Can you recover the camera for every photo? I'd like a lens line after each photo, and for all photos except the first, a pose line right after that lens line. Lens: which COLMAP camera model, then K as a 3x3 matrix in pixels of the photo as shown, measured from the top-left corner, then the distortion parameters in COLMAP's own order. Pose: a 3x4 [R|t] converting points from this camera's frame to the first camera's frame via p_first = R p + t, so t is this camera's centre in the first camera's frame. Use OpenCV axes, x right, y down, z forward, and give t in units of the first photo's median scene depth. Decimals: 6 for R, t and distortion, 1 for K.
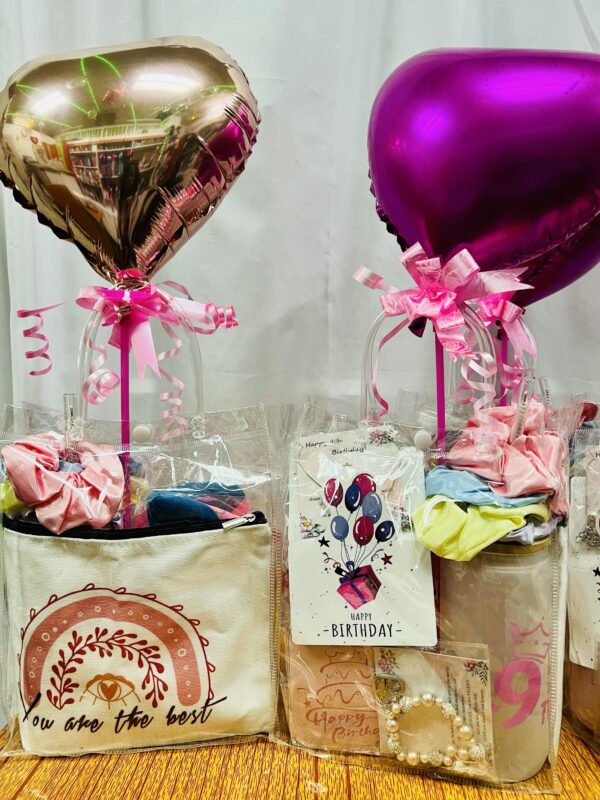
lens RADIAL K [[654.5, 0, 300.0], [0, 654.5, 400.0], [0, 0, 1]] dist [0.101239, -0.002249]
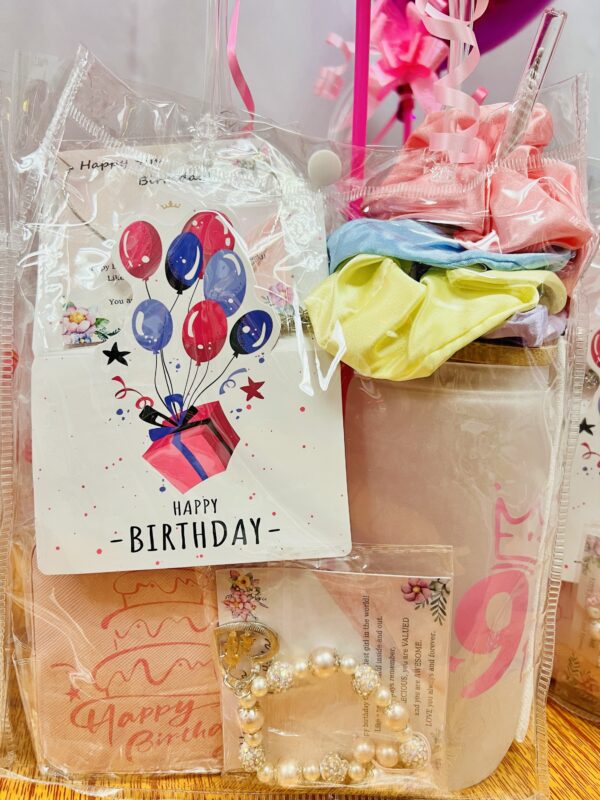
lens RADIAL K [[654.7, 0, 300.0], [0, 654.7, 400.0], [0, 0, 1]] dist [-0.001417, -0.006301]
pose [[0.960901, 0.019880, 0.276179, 0.033212], [-0.033946, 0.998353, 0.046242, 0.217640], [-0.274805, -0.053809, 0.959993, 0.518398]]
